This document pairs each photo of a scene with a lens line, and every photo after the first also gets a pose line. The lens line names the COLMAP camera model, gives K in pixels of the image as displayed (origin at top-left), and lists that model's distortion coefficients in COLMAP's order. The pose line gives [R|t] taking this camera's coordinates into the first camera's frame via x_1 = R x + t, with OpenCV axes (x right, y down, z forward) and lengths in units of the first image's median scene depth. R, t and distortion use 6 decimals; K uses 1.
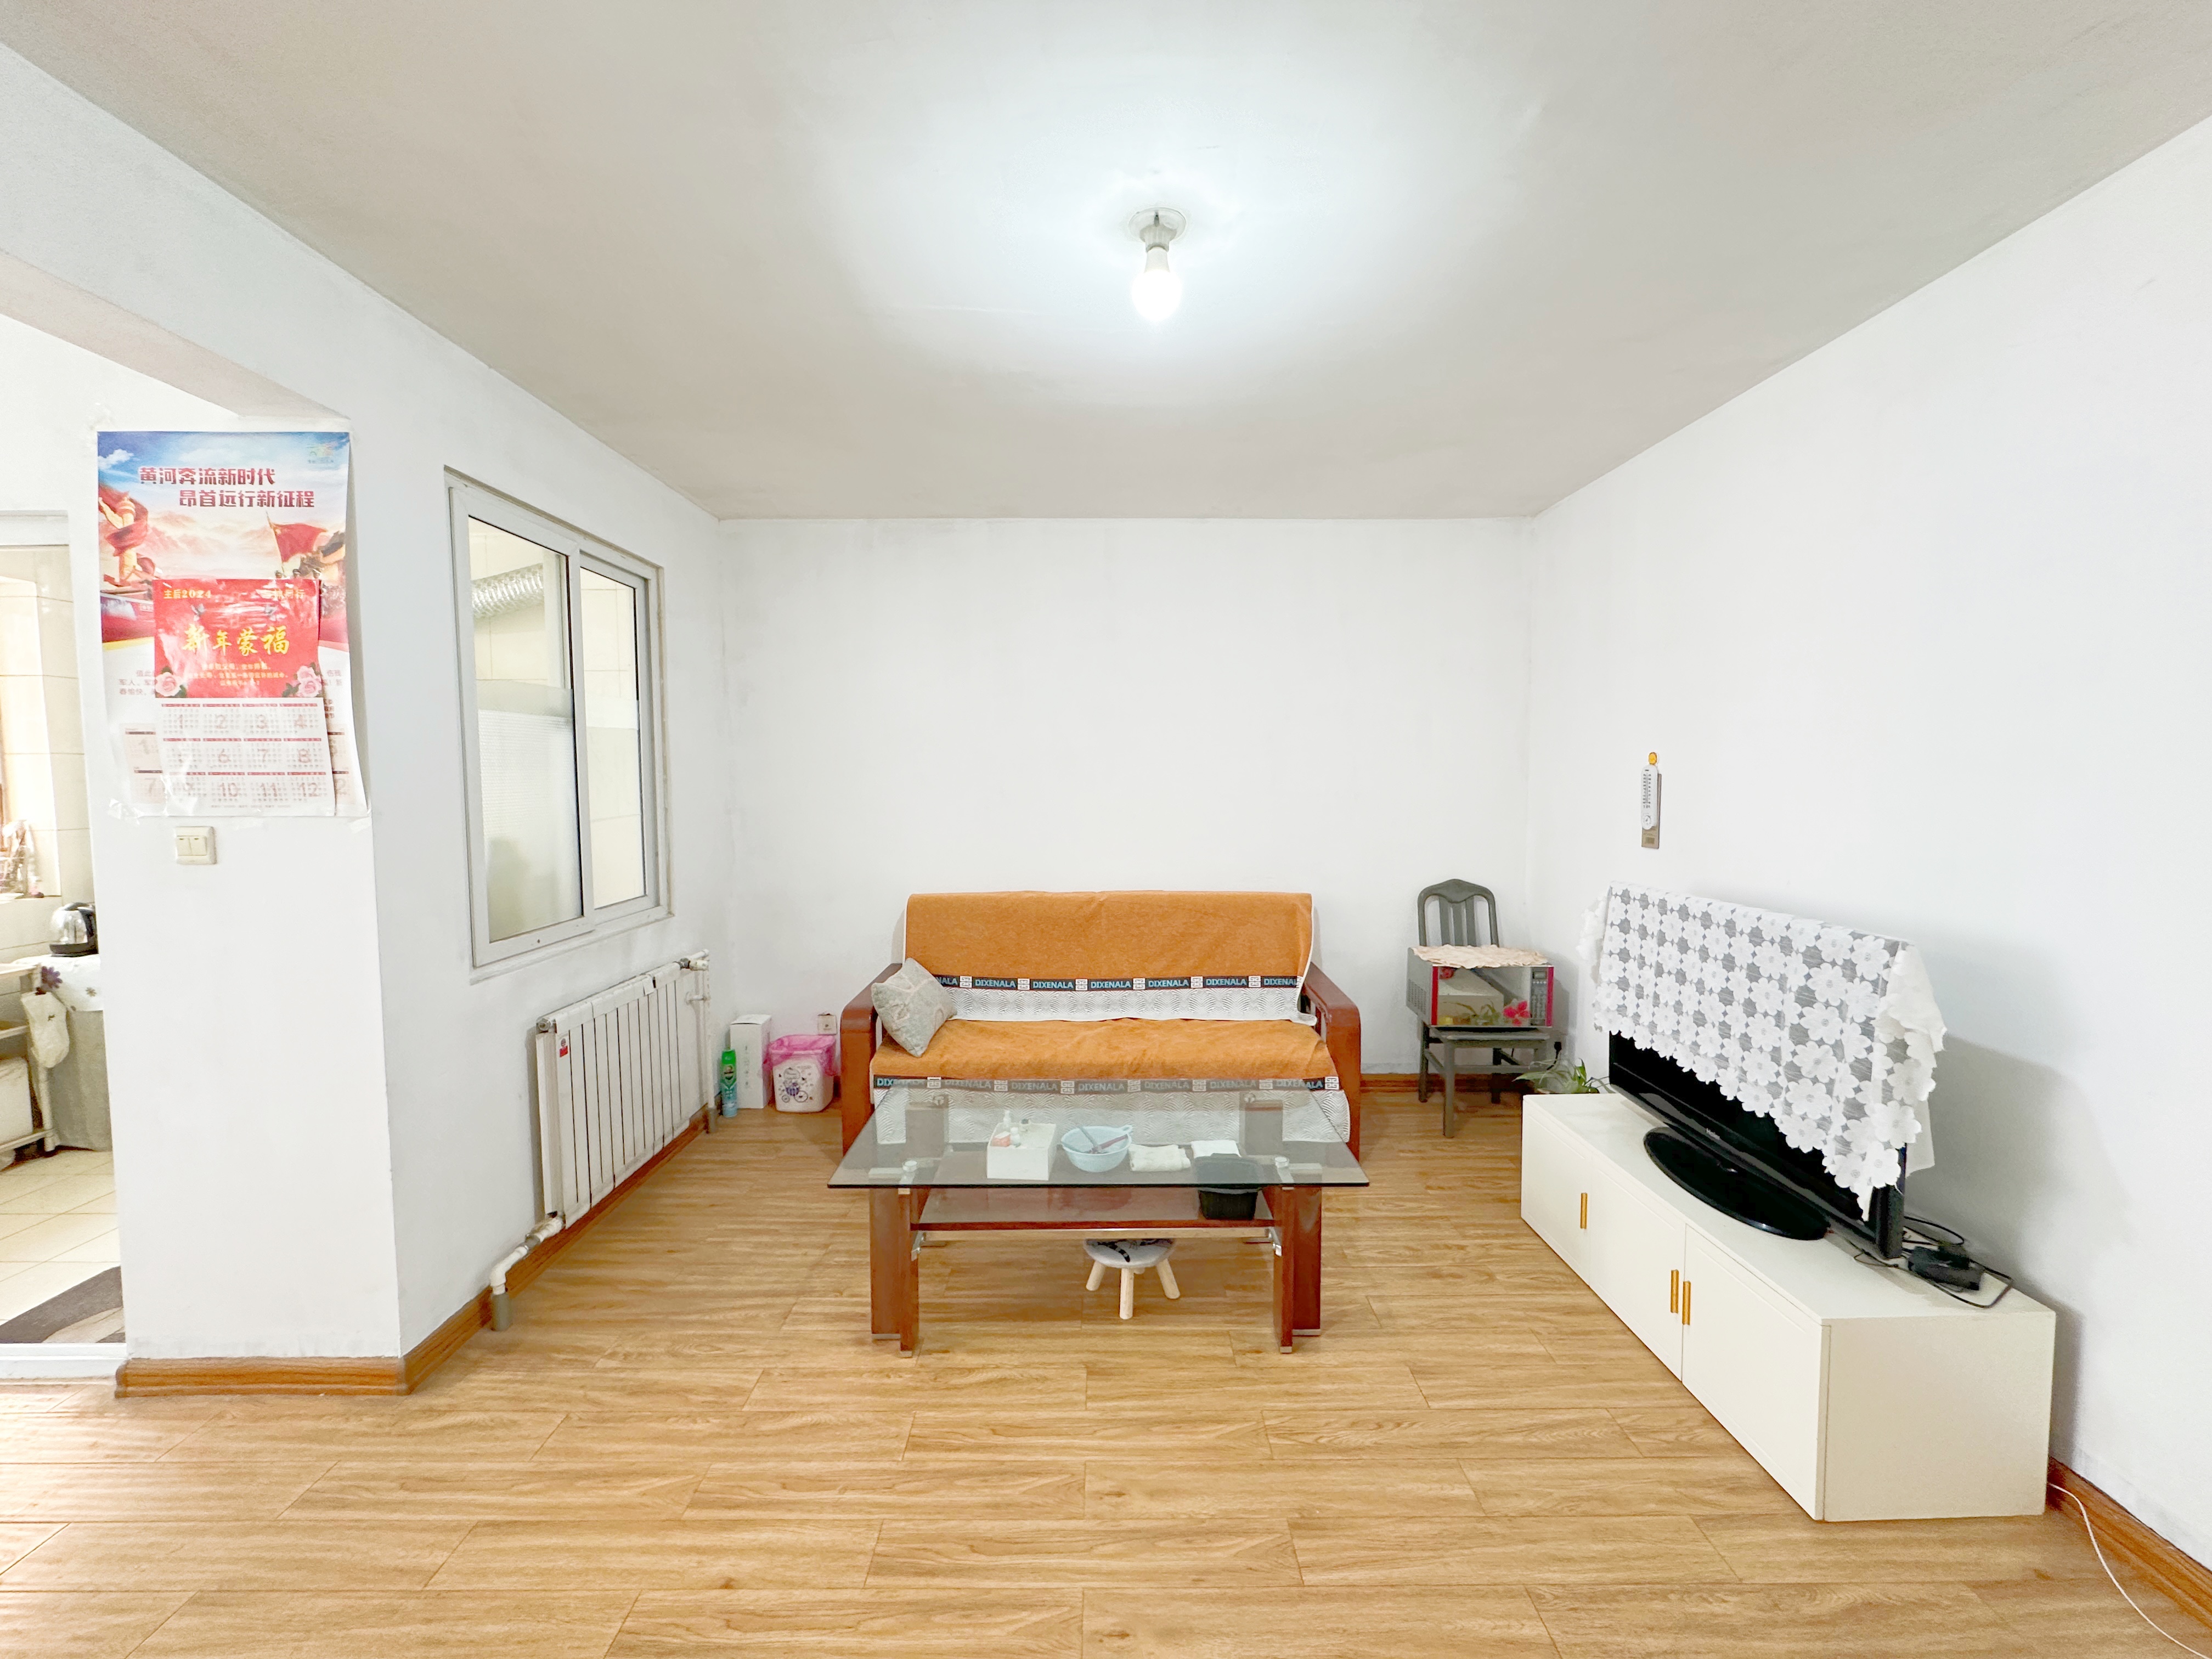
lens RADIAL K [[883.3, 0, 1106.0], [0, 883.3, 829.5], [0, 0, 1]] dist [-0.000991, 0.000230]
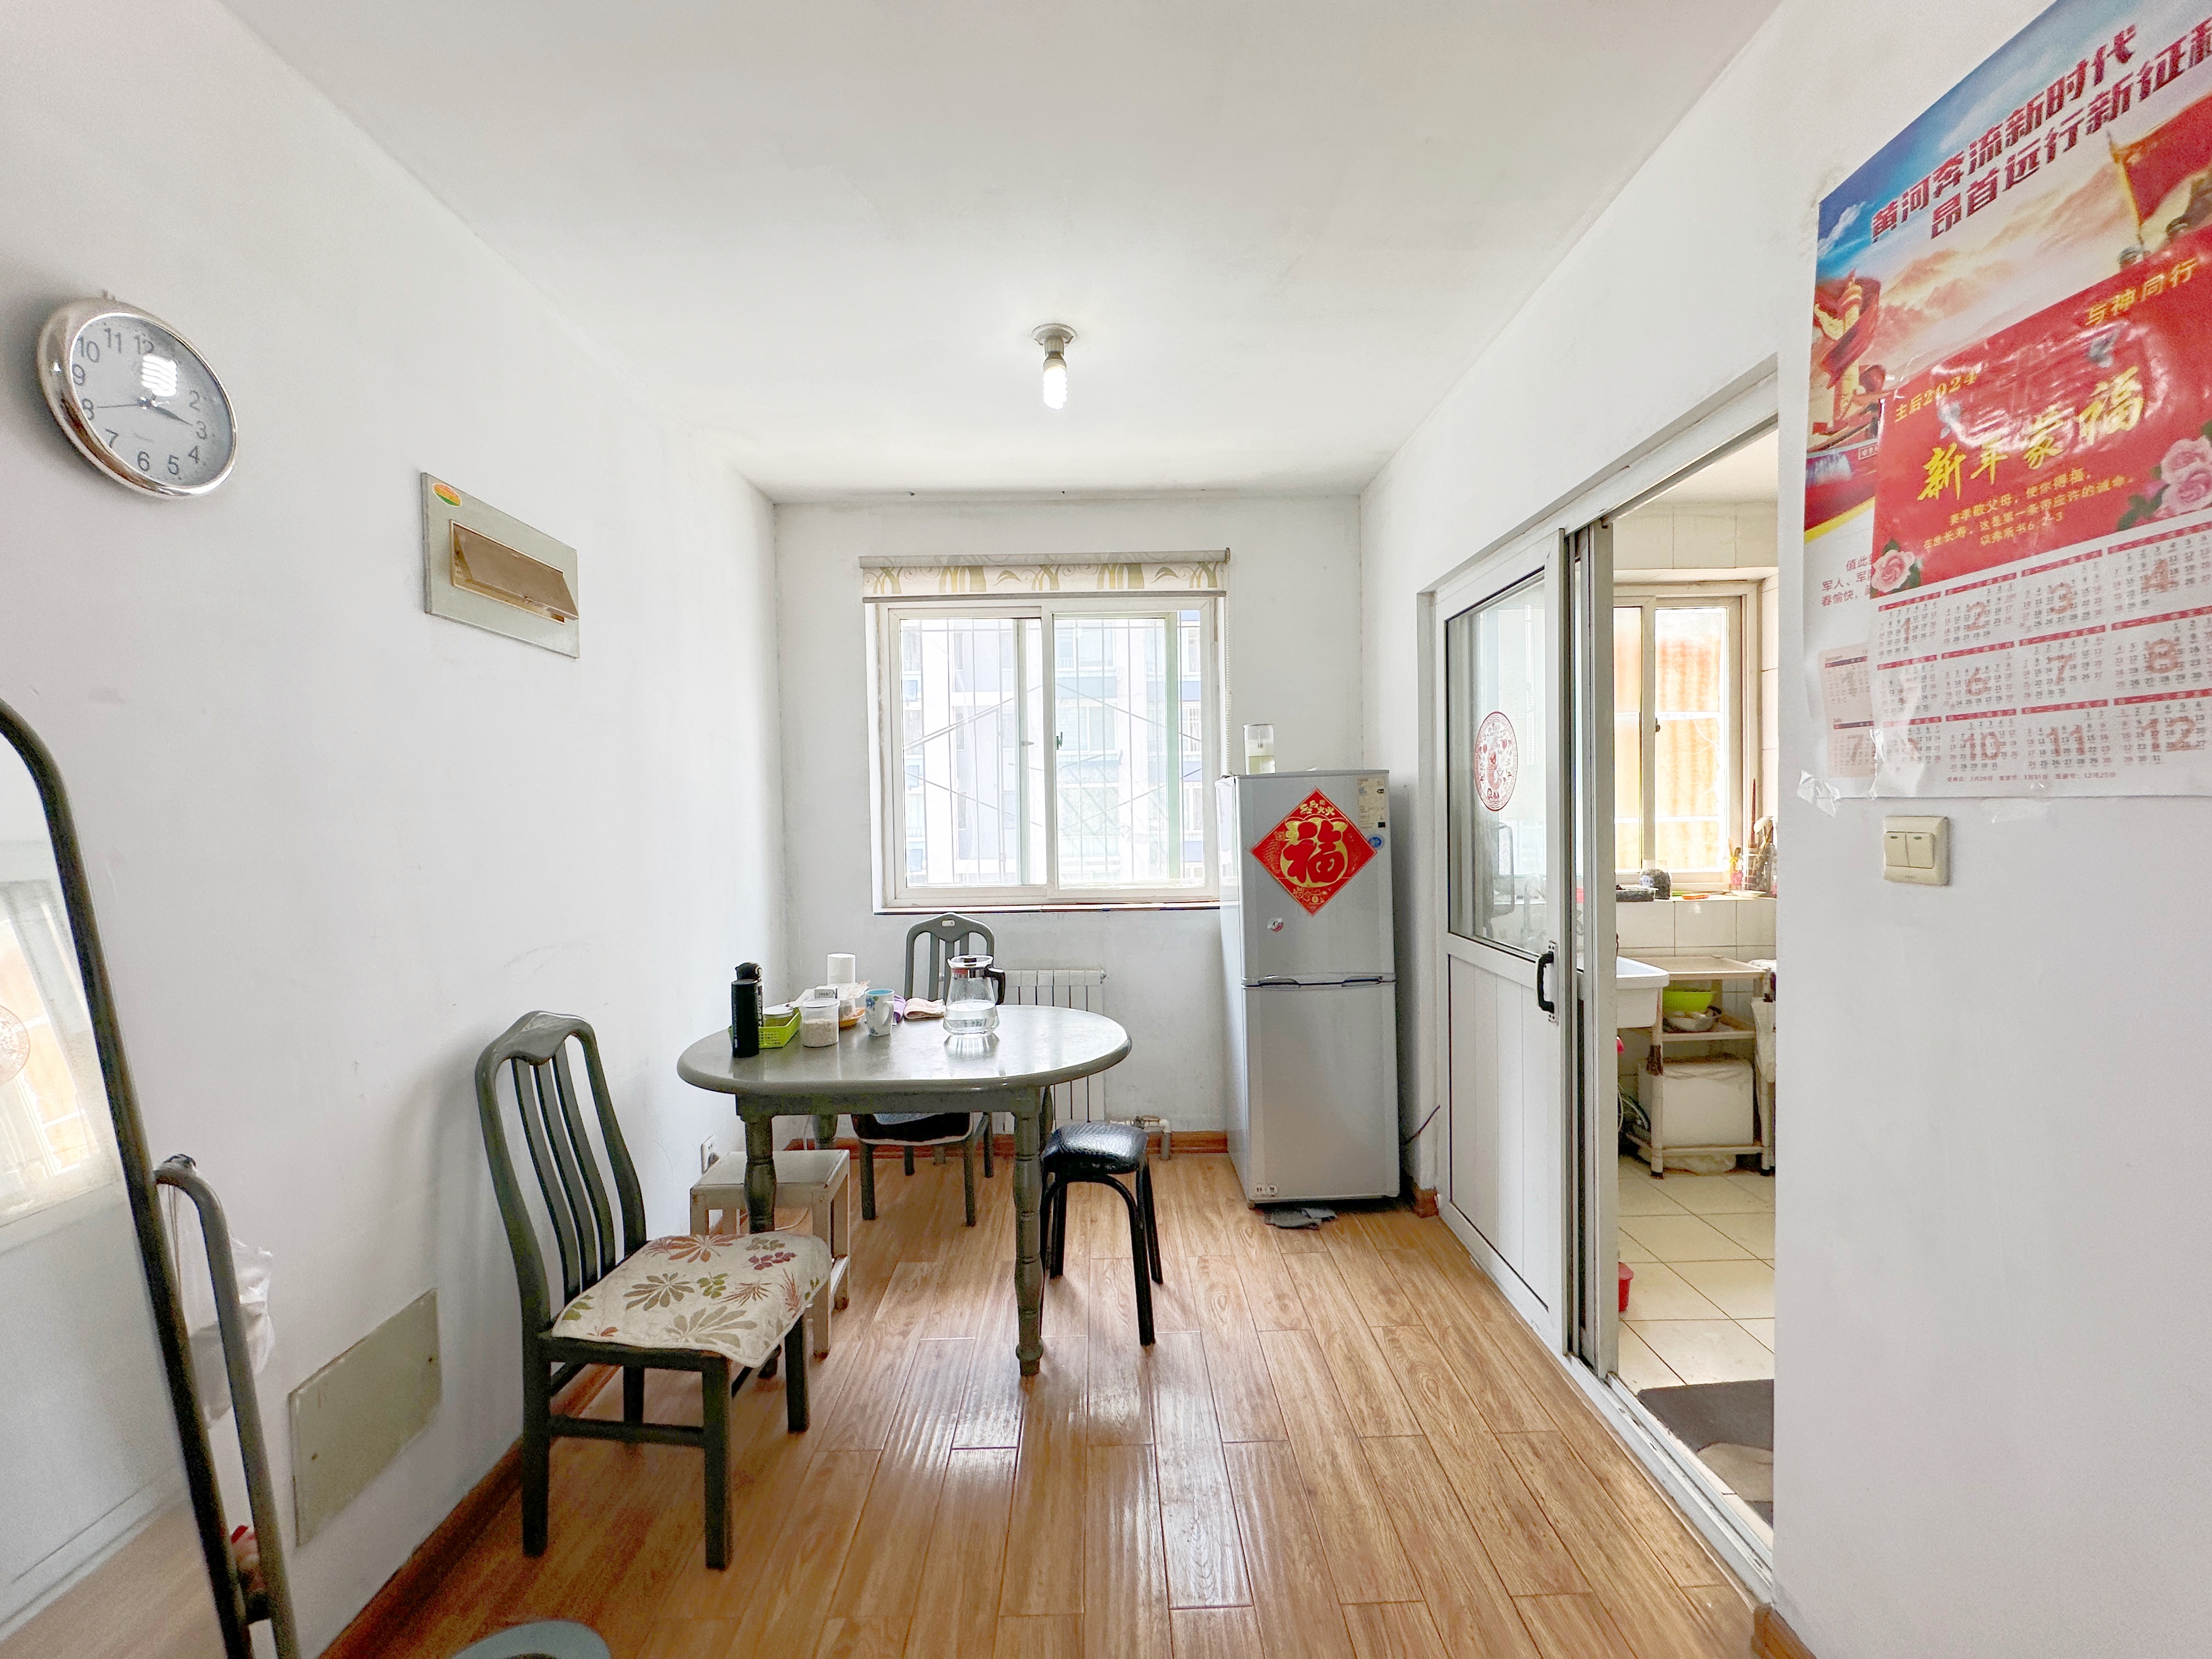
lens RADIAL K [[883.3, 0, 1106.0], [0, 883.3, 829.5], [0, 0, 1]] dist [-0.000991, 0.000230]
pose [[0.005253, 0.030621, -0.999517, -0.458634], [-0.043579, 0.998588, 0.030363, 0.010290], [0.999036, 0.043399, 0.006580, 0.465846]]
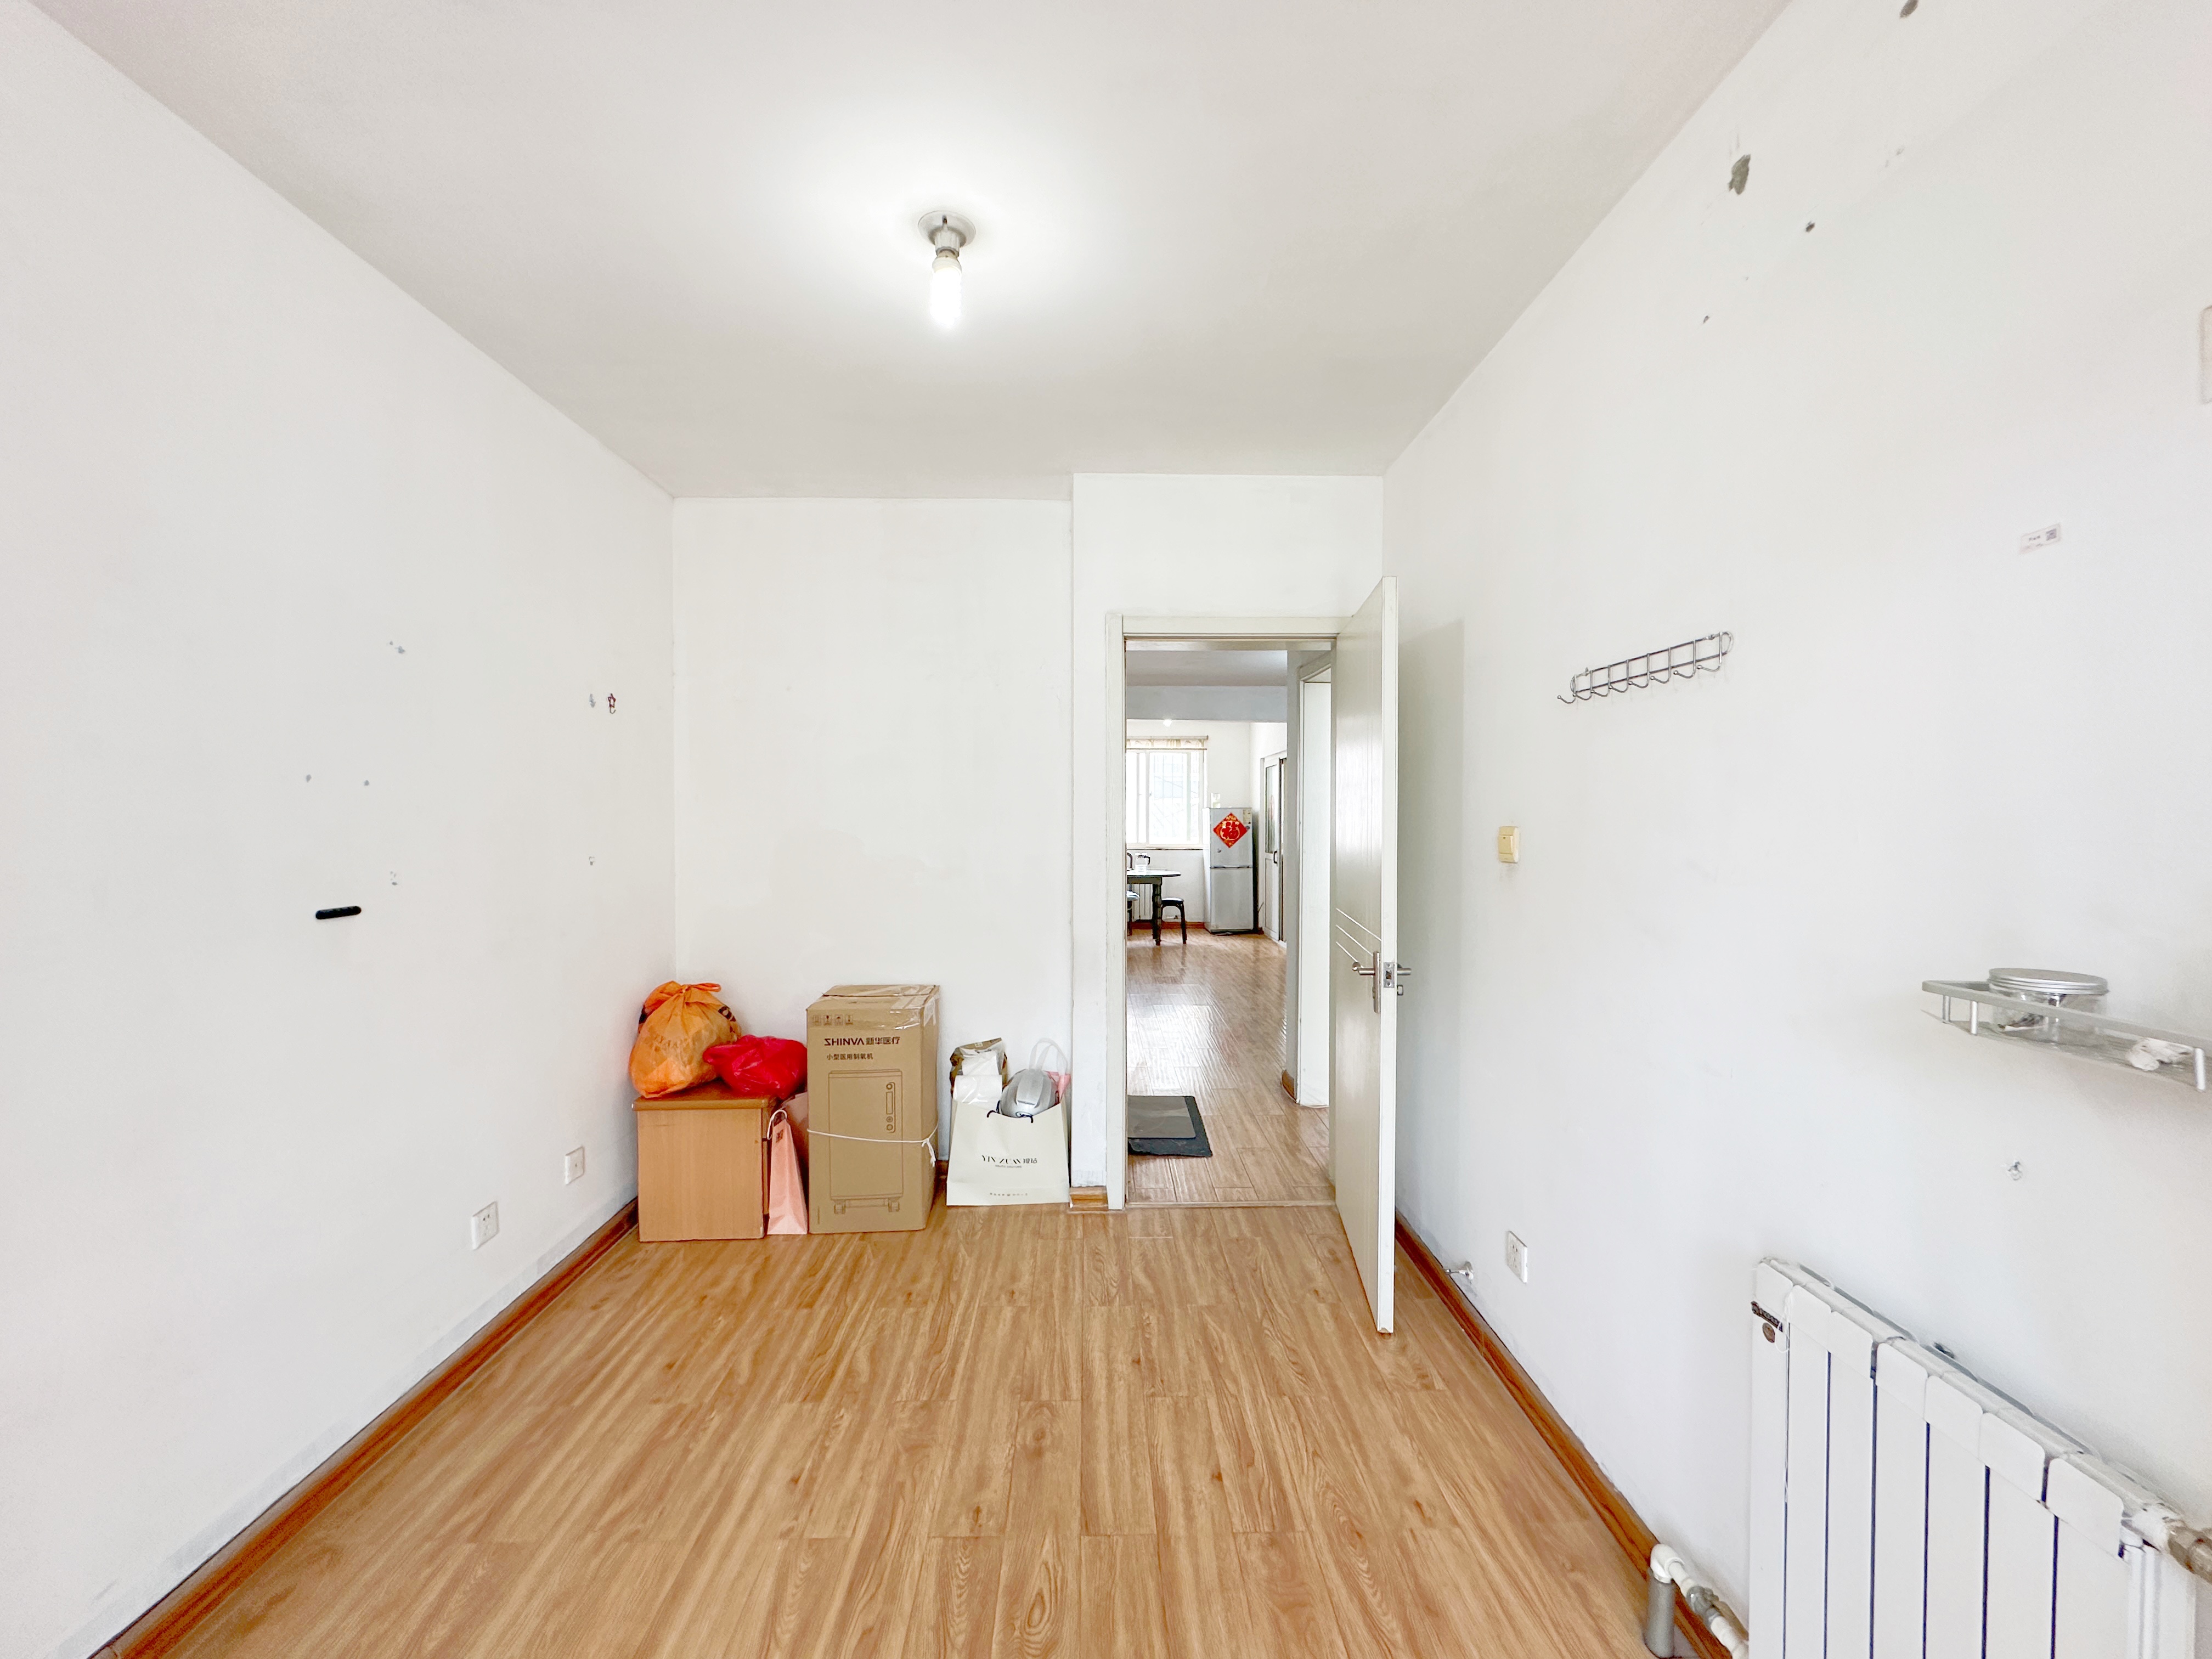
lens RADIAL K [[883.3, 0, 1106.0], [0, 883.3, 829.5], [0, 0, 1]] dist [-0.000991, 0.000230]
pose [[0.019692, 0.018819, -0.999629, 3.107329], [-0.060902, 0.997989, 0.017588, 0.025056], [0.997949, 0.060533, 0.020798, 0.004564]]
